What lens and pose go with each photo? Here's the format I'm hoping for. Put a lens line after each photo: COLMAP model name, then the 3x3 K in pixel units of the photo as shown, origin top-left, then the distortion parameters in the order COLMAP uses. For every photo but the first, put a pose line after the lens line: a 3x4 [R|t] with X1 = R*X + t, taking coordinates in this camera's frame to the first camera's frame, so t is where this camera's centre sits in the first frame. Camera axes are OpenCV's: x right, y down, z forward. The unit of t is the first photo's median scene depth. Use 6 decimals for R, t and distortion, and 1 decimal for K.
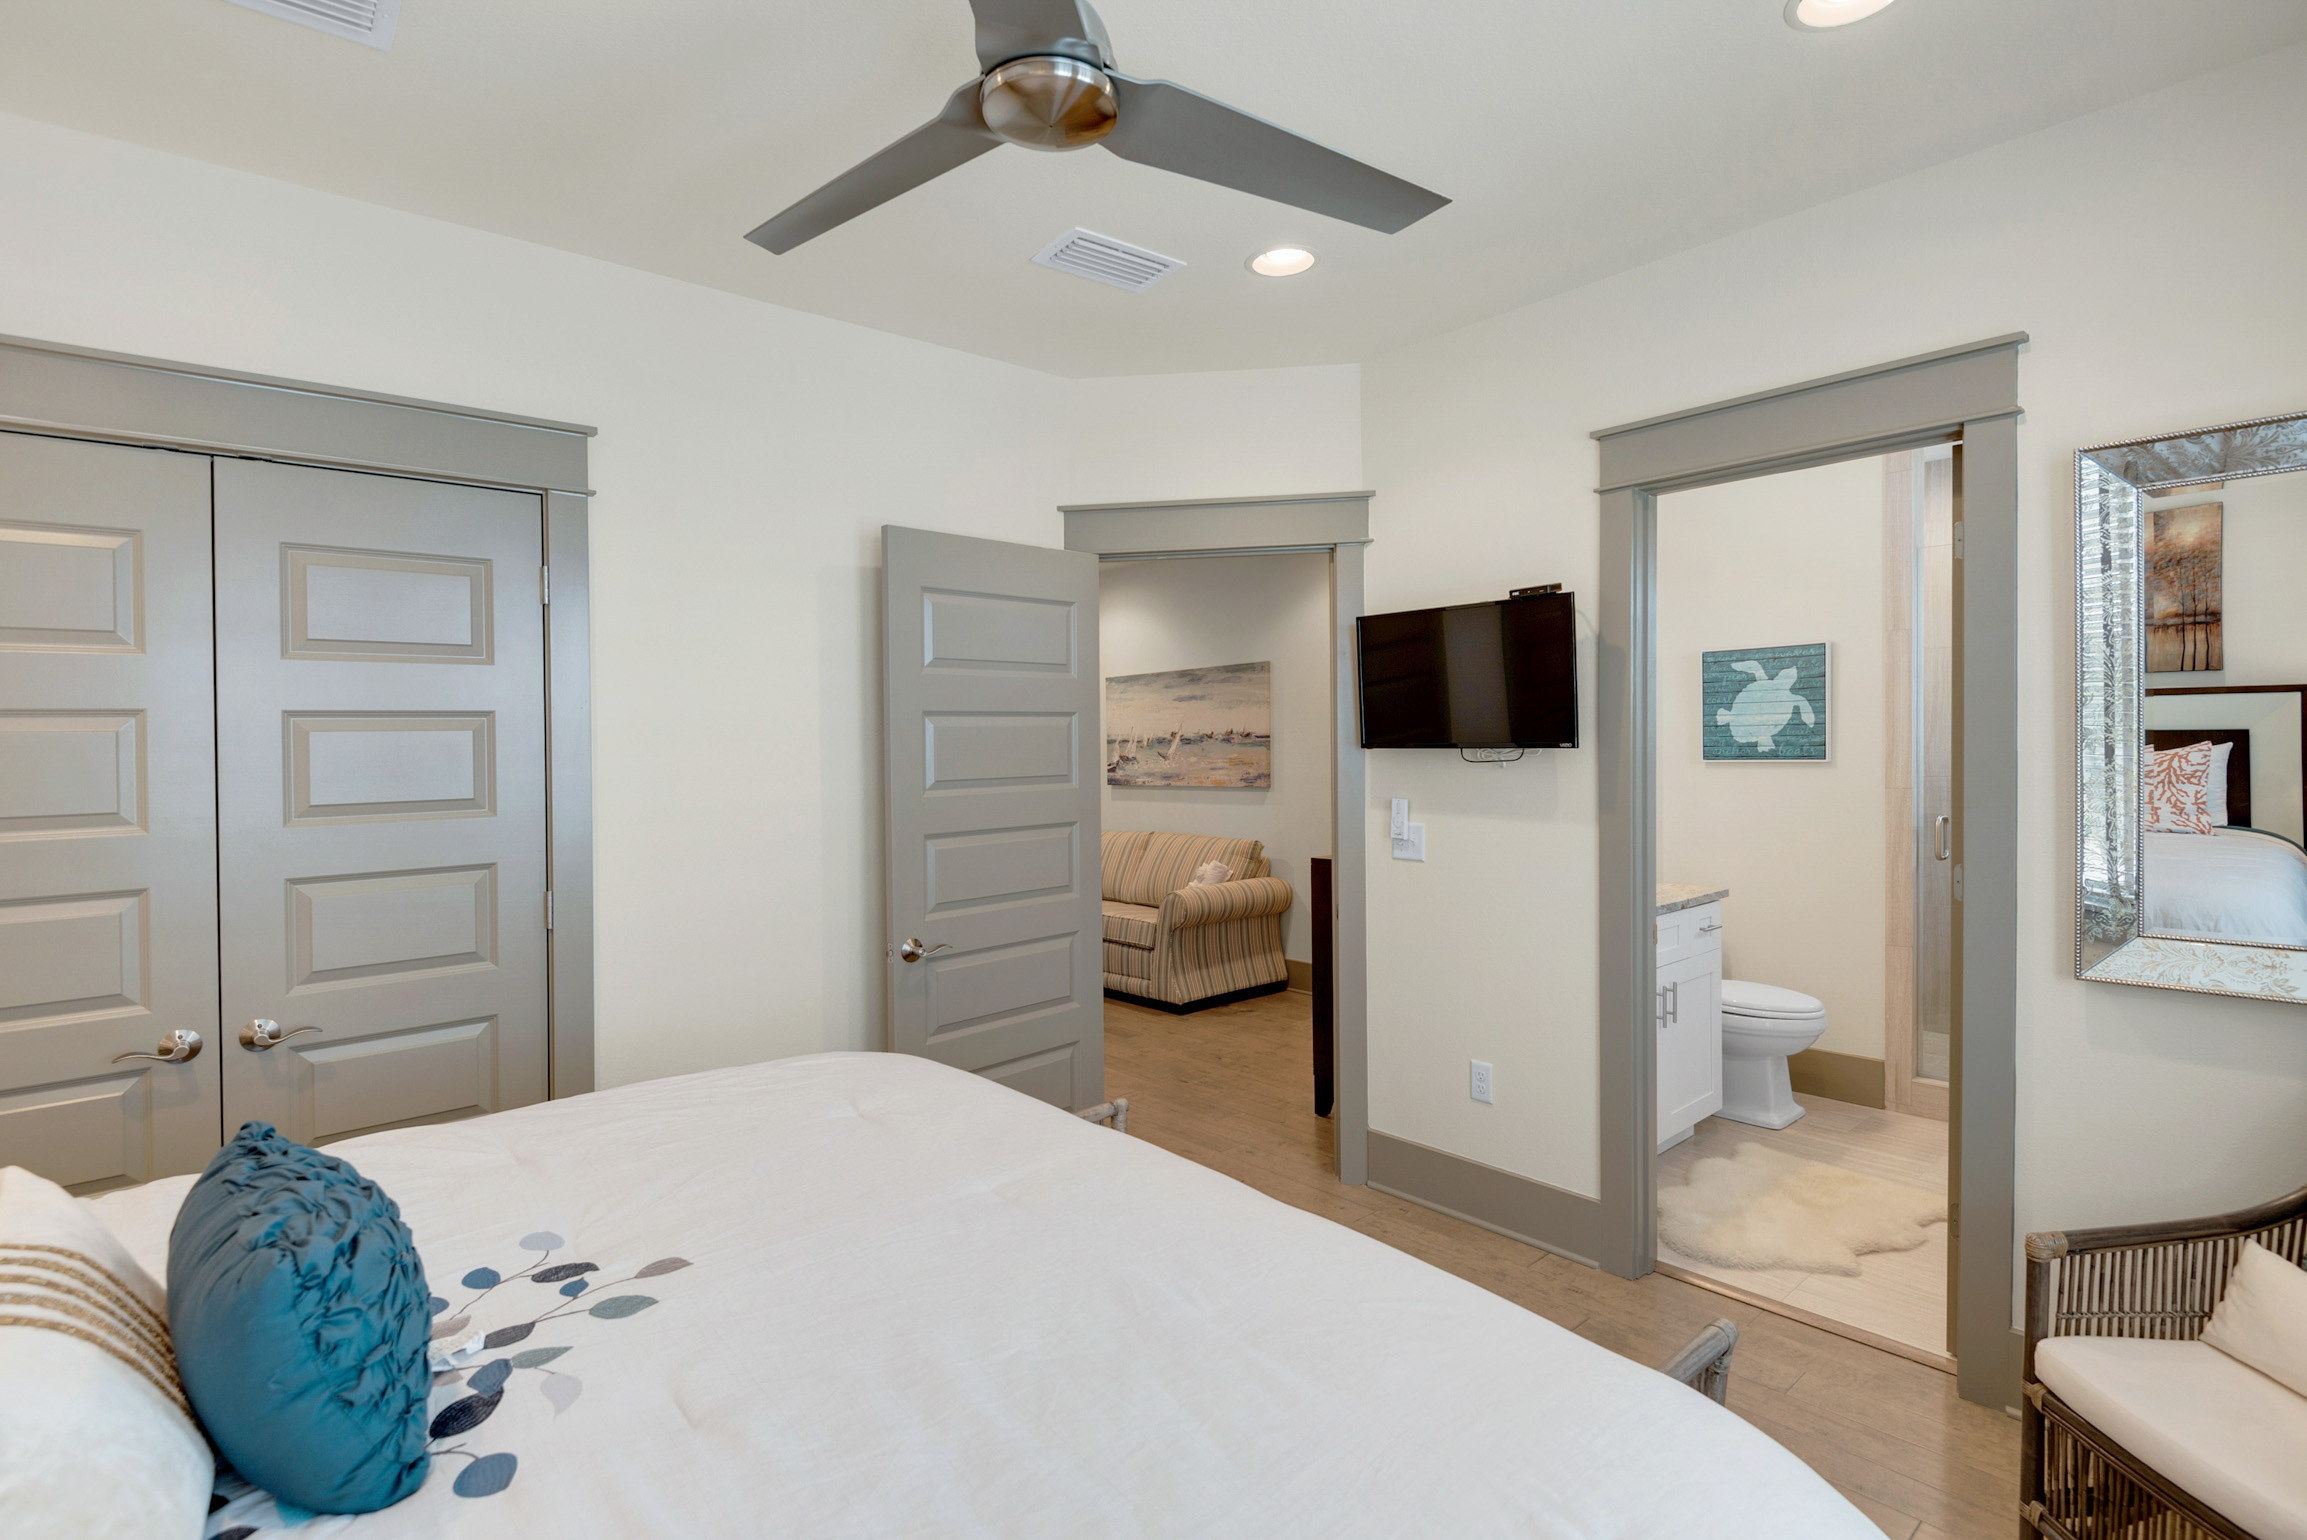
lens RADIAL K [[1093.7, 0, 1162.6], [0, 1093.7, 753.0], [0, 0, 1]] dist [0.013943, -0.005894]
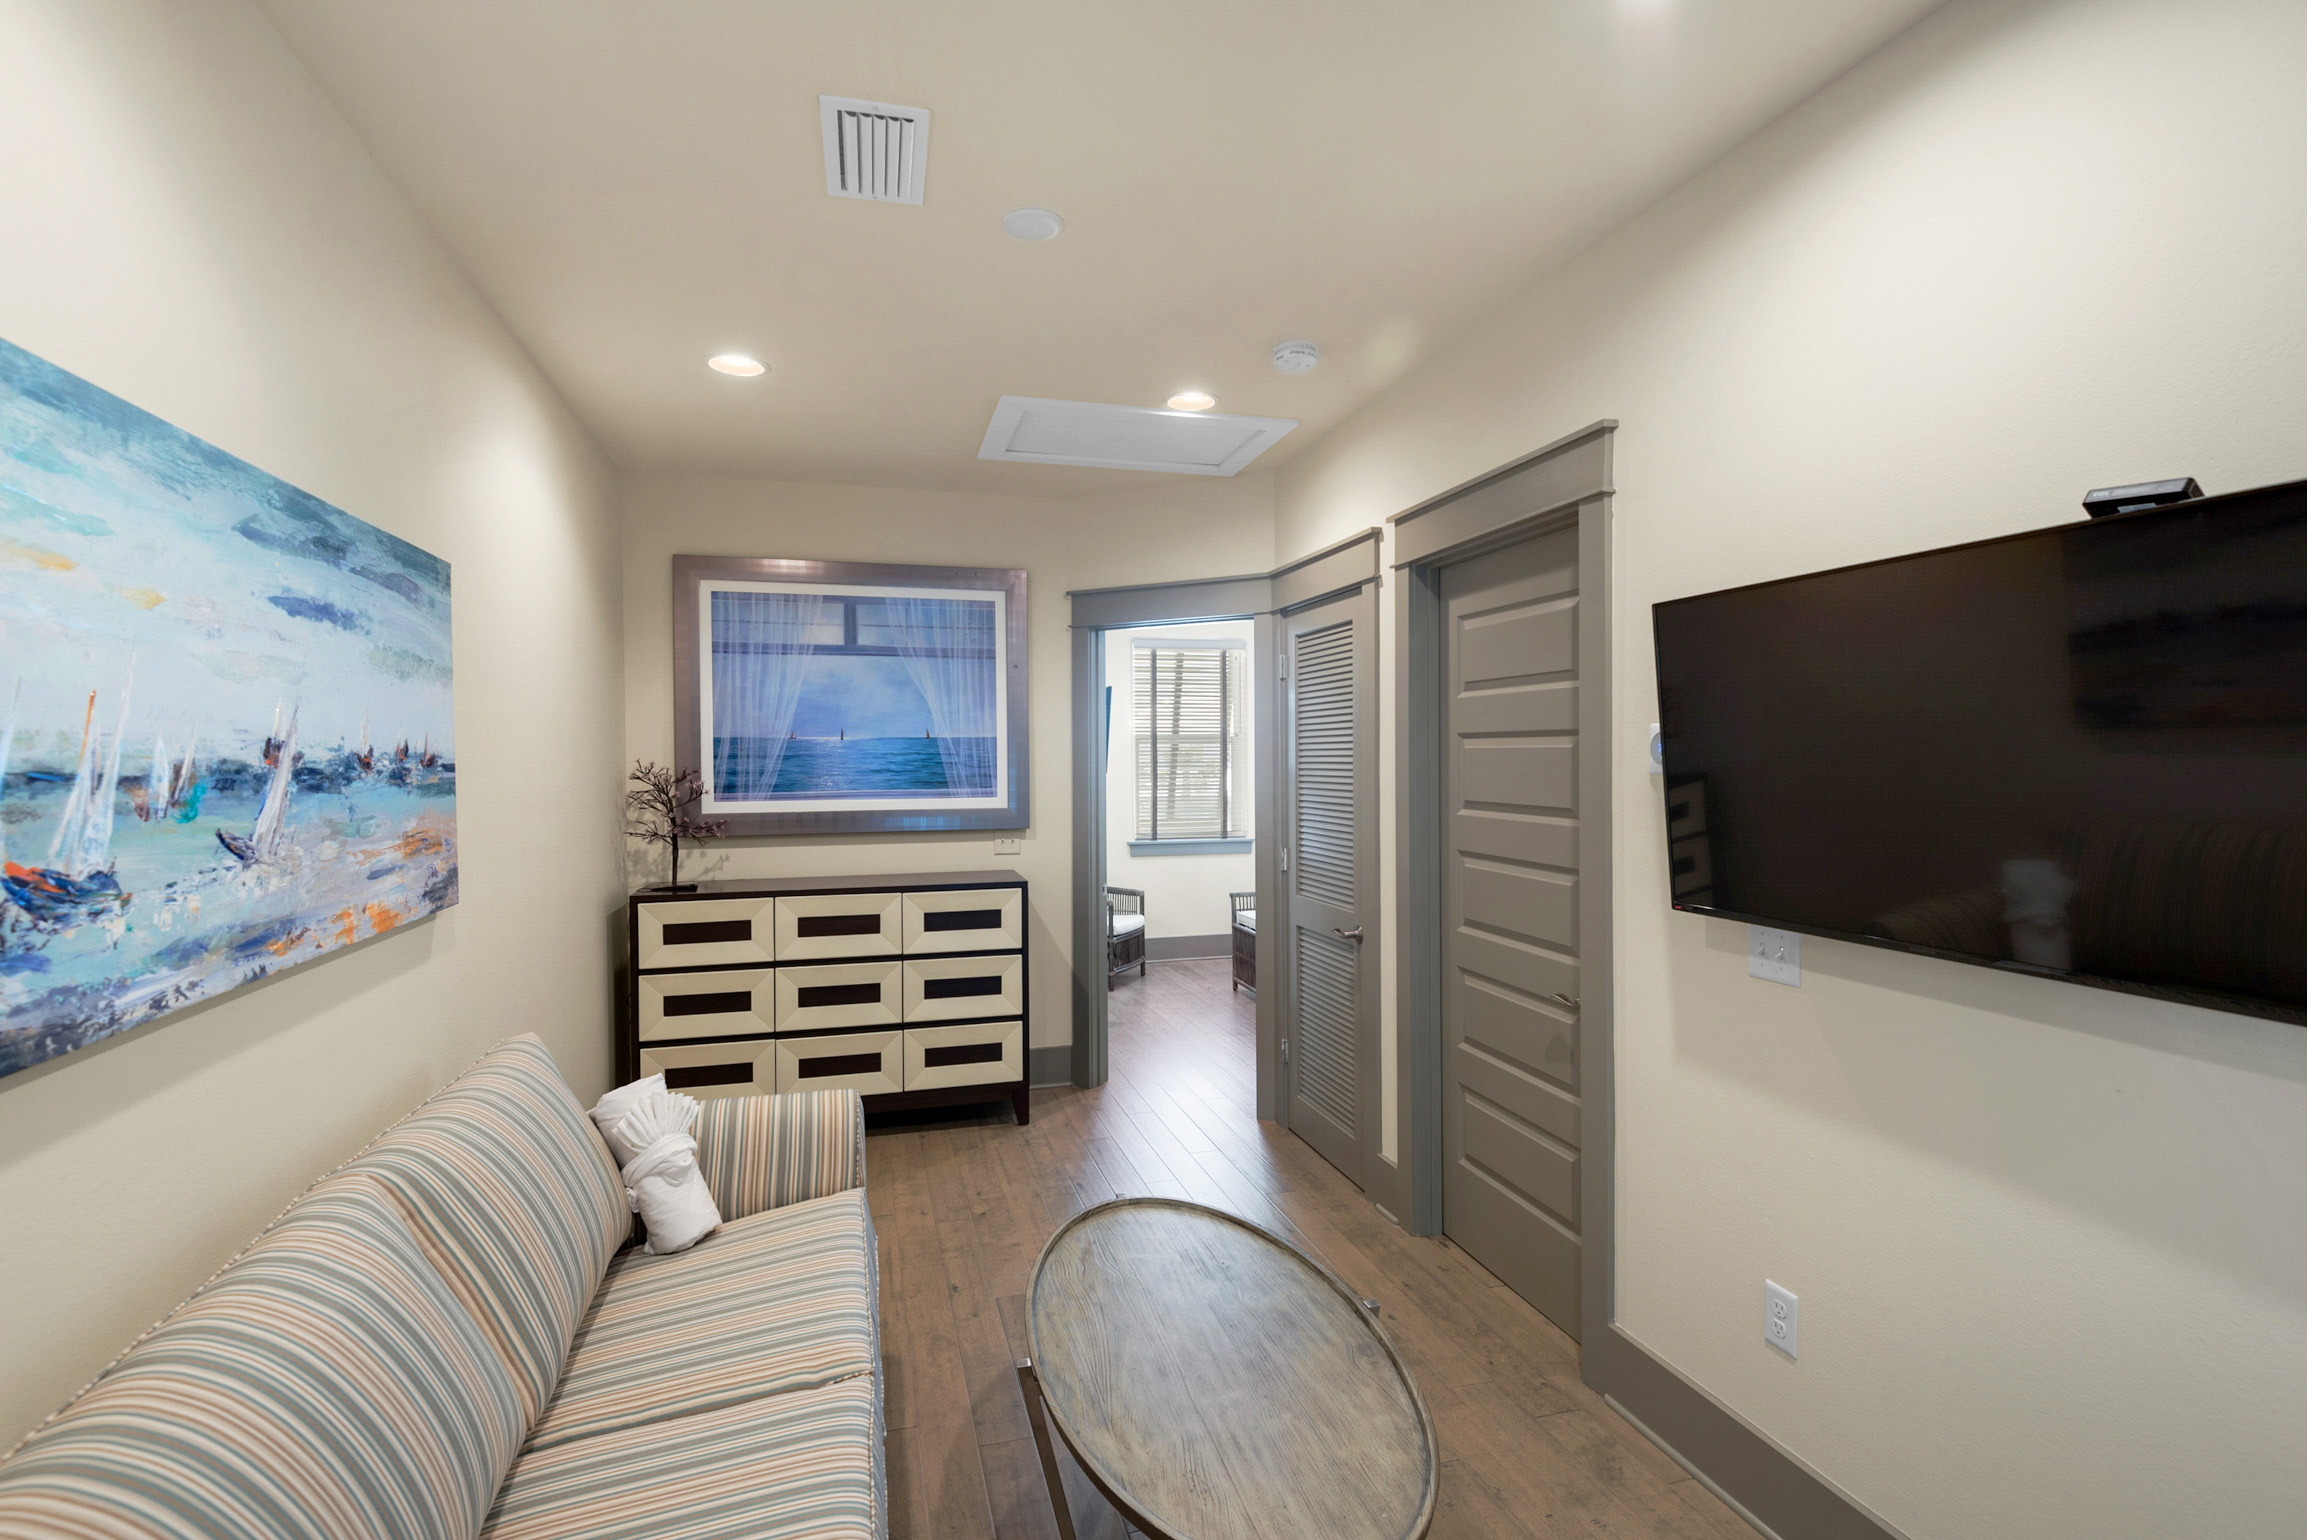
lens RADIAL K [[1093.7, 0, 1154.8], [0, 1093.7, 784.5], [0, 0, 1]] dist [0.013943, -0.005894]
pose [[-0.902976, 0.006685, 0.429639, -0.256001], [0.015309, 0.999745, 0.016620, -0.010606], [-0.429419, 0.021584, -0.902848, 1.125938]]
